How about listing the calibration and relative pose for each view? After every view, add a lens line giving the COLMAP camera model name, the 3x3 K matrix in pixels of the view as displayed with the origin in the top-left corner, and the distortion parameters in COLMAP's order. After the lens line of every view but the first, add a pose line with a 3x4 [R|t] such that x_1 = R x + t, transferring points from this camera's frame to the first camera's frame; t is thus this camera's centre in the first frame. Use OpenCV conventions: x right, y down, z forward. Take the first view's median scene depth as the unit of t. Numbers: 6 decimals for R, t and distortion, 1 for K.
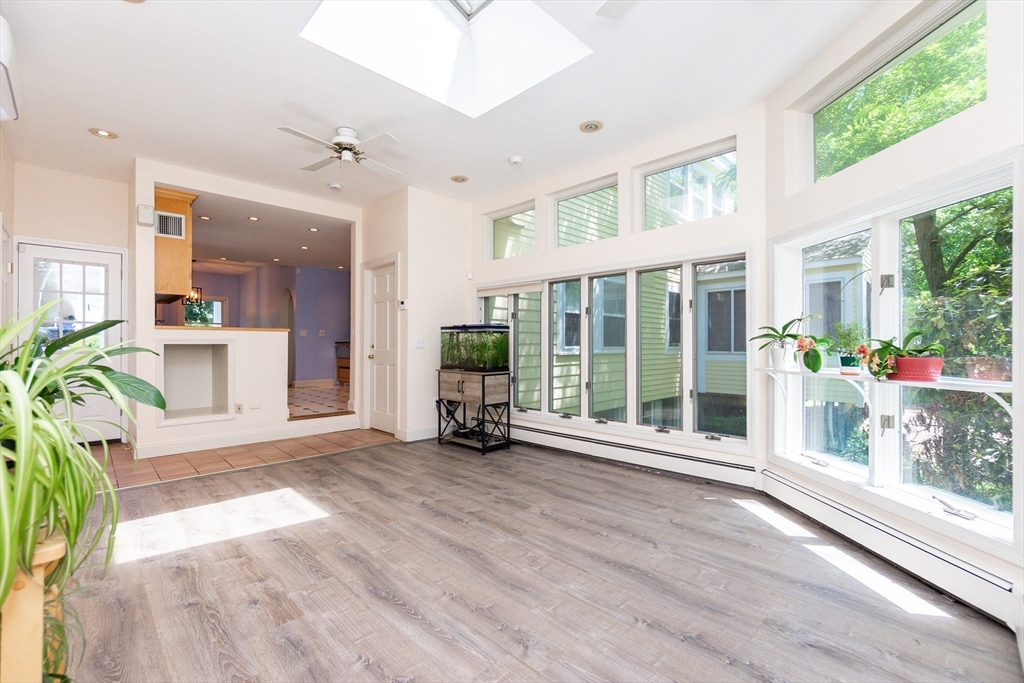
lens RADIAL K [[450.4, 0, 513.2], [0, 450.4, 338.9], [0, 0, 1]] dist [-0.000787, -0.000499]
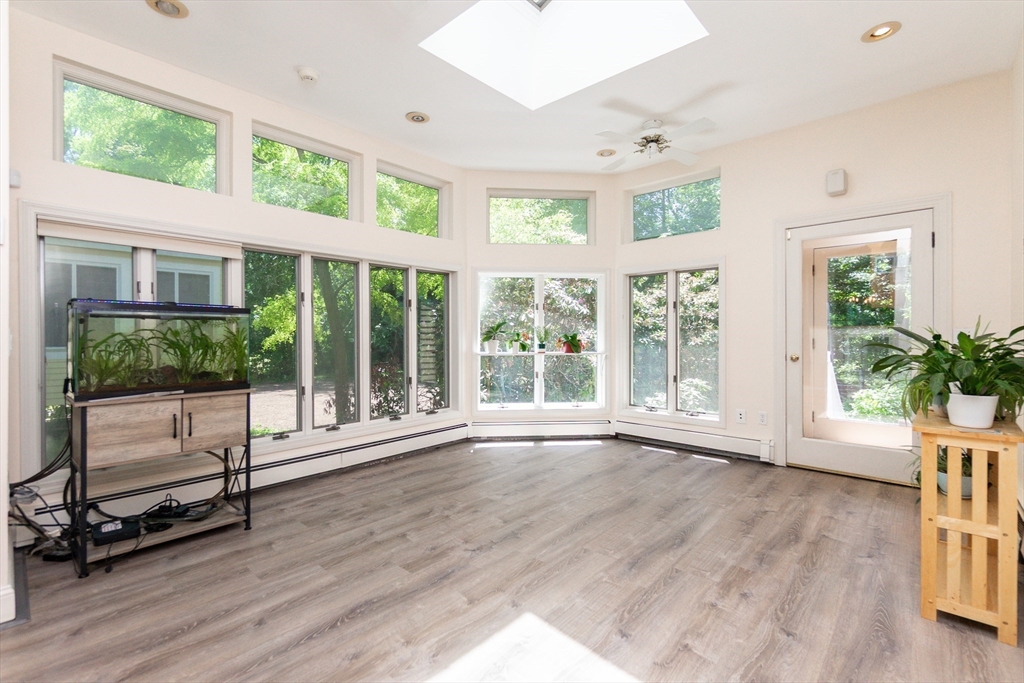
lens RADIAL K [[450.4, 0, 513.2], [0, 450.4, 338.9], [0, 0, 1]] dist [-0.000787, -0.000499]
pose [[-0.059818, -0.009355, 0.998165, -0.919545], [-0.011236, 0.999899, 0.008698, -0.001730], [-0.998146, -0.010695, -0.059917, 0.937811]]
